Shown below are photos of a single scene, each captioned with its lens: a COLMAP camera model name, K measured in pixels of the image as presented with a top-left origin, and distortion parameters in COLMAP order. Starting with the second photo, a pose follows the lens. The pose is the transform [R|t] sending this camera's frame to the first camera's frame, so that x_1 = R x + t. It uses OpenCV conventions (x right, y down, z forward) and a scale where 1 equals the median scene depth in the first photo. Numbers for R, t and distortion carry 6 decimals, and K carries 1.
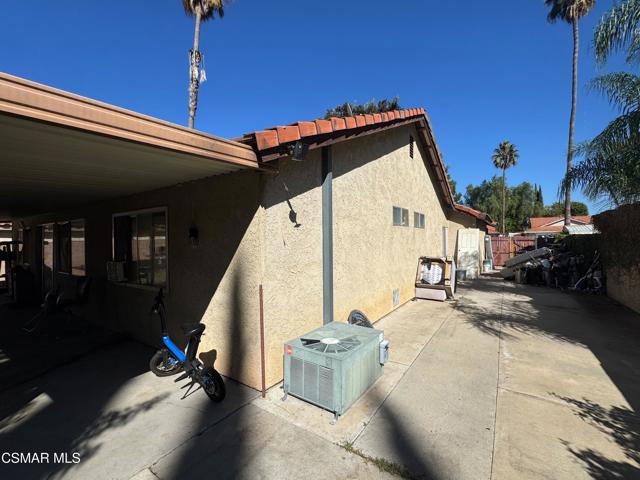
lens RADIAL K [[282.4, 0, 322.2], [0, 282.4, 237.7], [0, 0, 1]] dist [-0.002701, 0.000197]
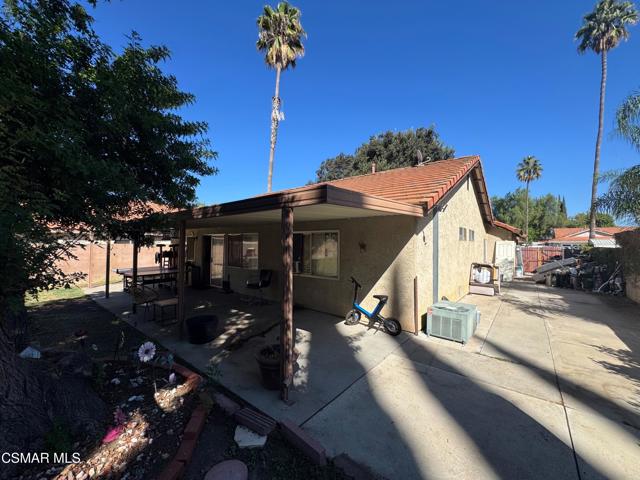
lens RADIAL K [[255.4, 0, 321.6], [0, 255.4, 241.0], [0, 0, 1]] dist [-0.002393, 0.000309]
pose [[0.994932, 0.019308, -0.098681, -0.430894], [-0.019664, 0.999803, -0.002632, -0.033633], [0.098611, 0.004559, 0.995116, -0.486325]]
